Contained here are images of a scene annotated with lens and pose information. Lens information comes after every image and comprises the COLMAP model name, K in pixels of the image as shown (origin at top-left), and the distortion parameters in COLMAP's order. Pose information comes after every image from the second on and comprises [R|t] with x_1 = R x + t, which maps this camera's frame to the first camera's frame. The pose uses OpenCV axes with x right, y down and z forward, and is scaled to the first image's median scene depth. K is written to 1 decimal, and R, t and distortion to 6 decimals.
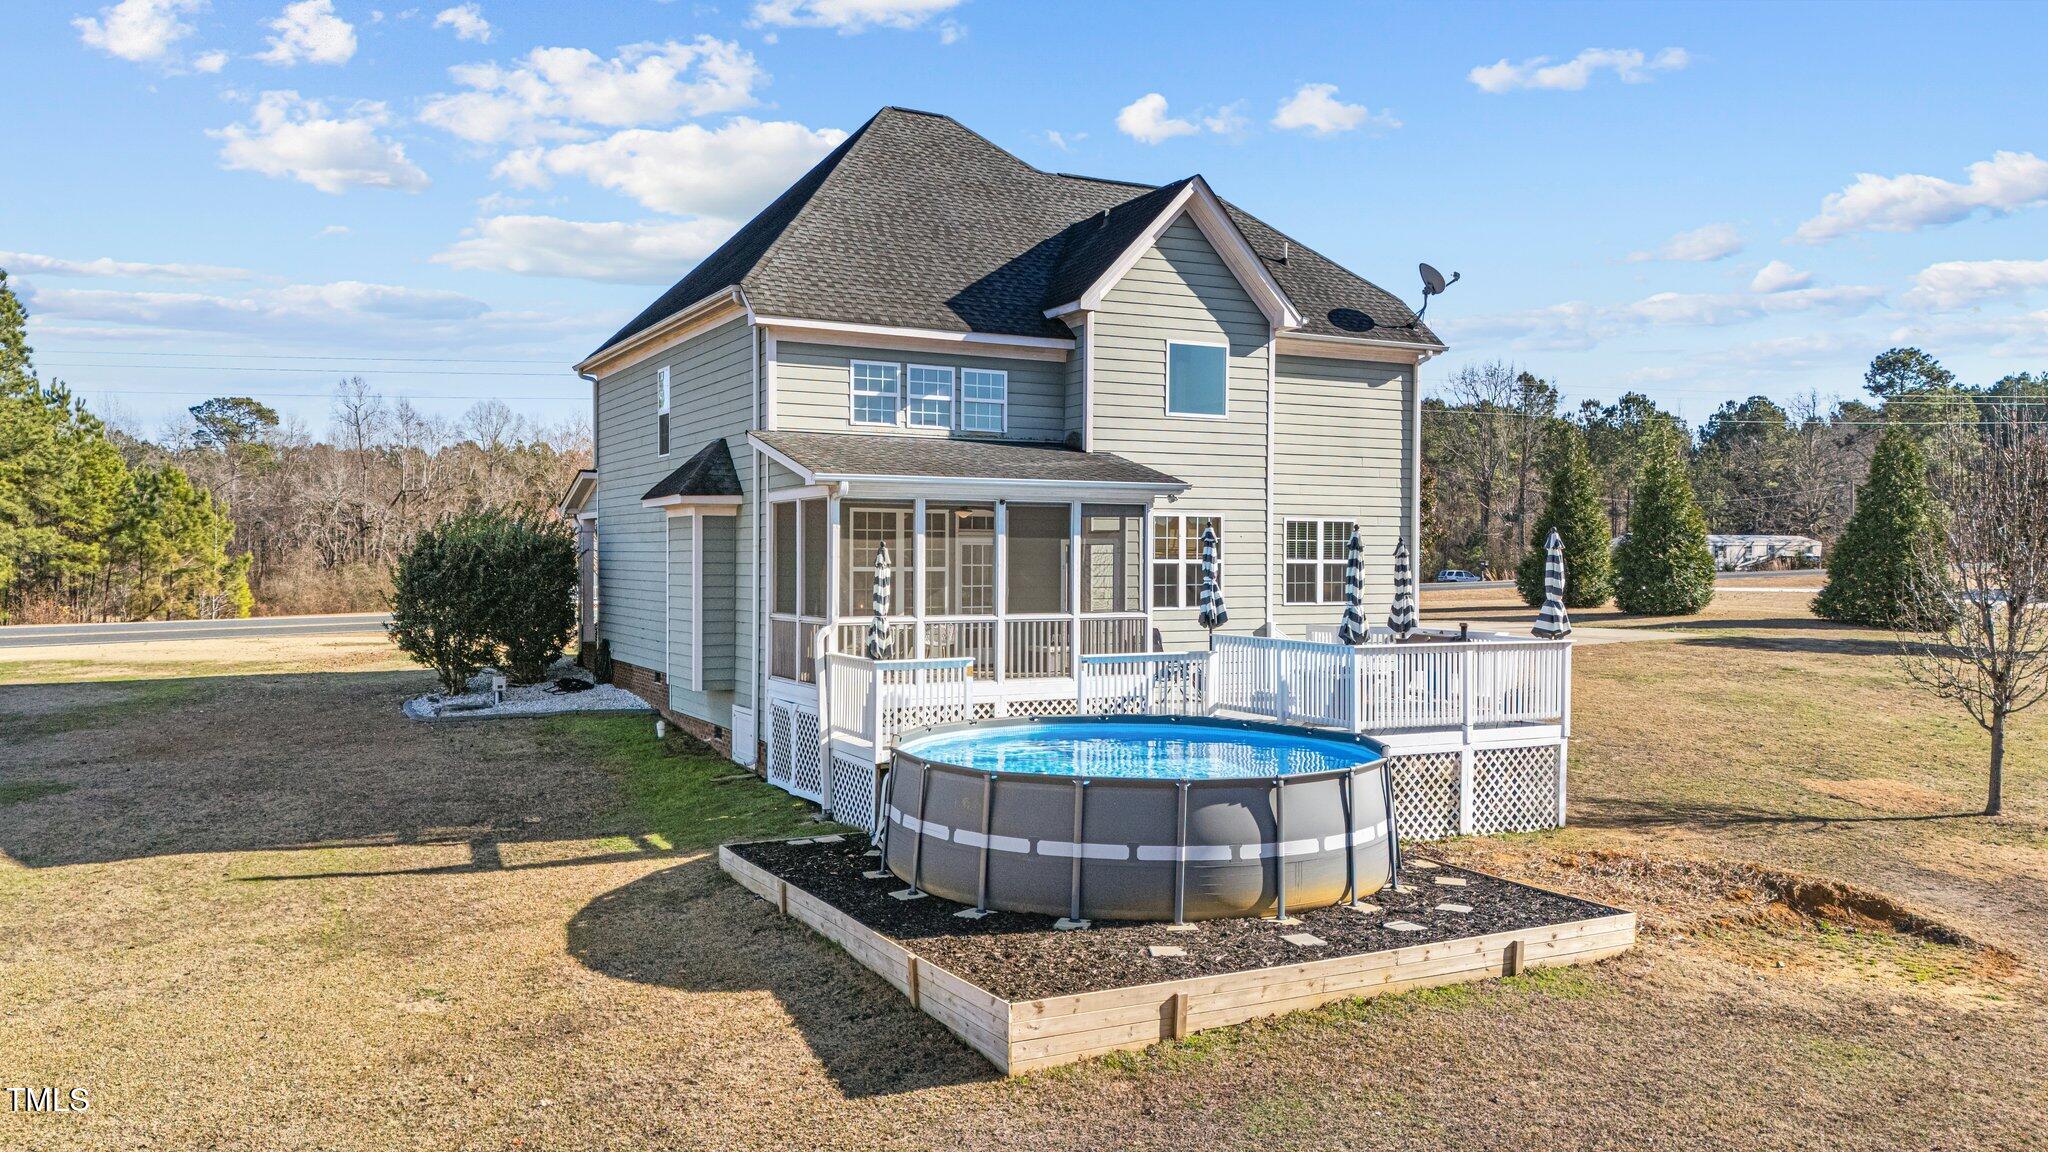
lens RADIAL K [[1487.0, 0, 979.6], [0, 1487.0, 585.0], [0, 0, 1]] dist [0.046399, -0.026702]
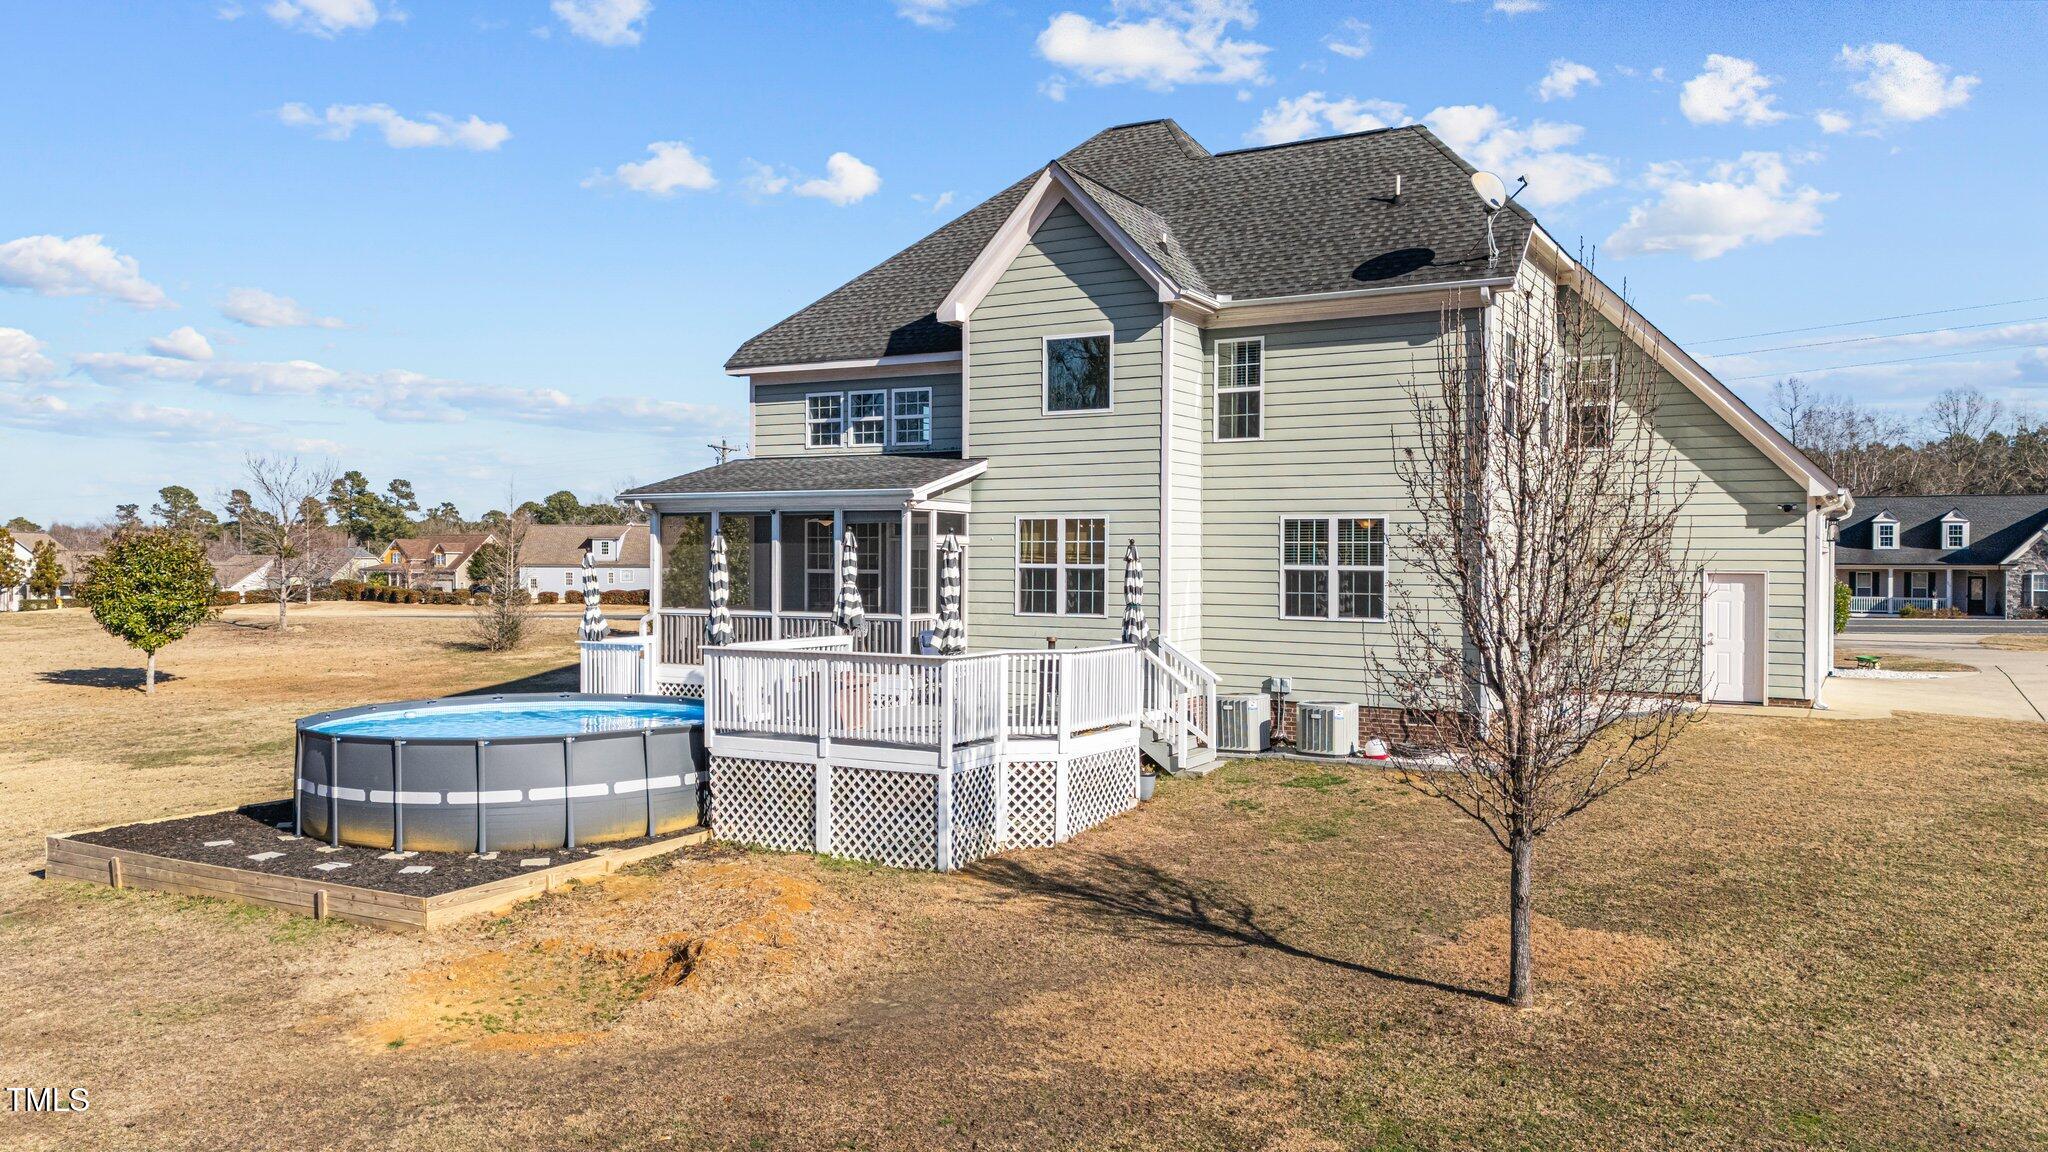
lens RADIAL K [[1487.0, 0, 1028.9], [0, 1487.0, 583.0], [0, 0, 1]] dist [0.046399, -0.026702]
pose [[0.560613, 0.011406, -0.827999, 0.956044], [-0.018606, 0.999826, 0.001175, -0.005938], [0.827869, 0.014747, 0.560728, 0.469867]]
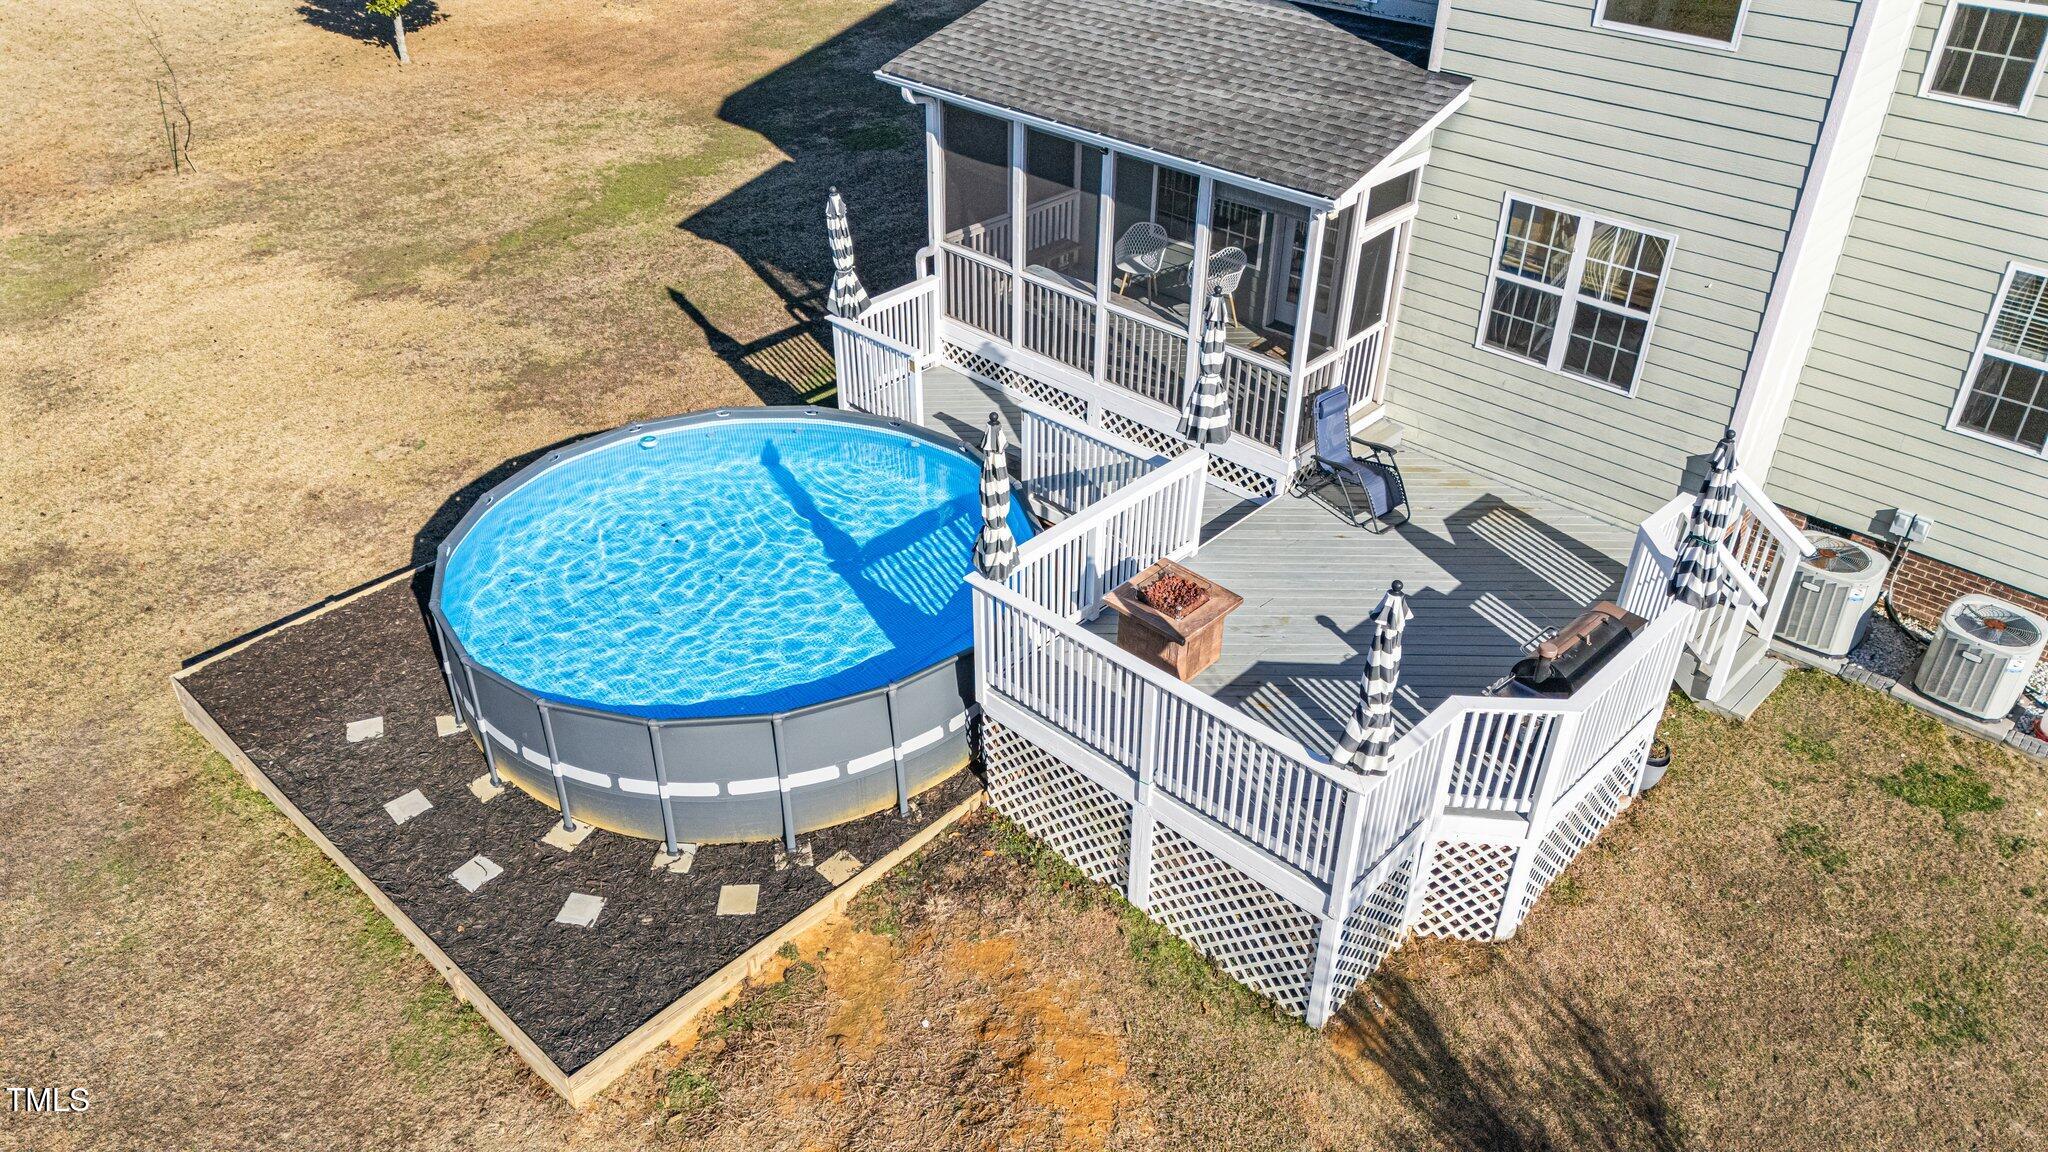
lens RADIAL K [[1487.0, 0, 1010.5], [0, 1487.0, 572.9], [0, 0, 1]] dist [0.046399, -0.026702]
pose [[0.337784, 0.513710, -0.788673, 0.601287], [-0.017604, 0.841224, 0.540400, -0.244559], [0.941059, -0.168654, 0.293195, 0.638087]]
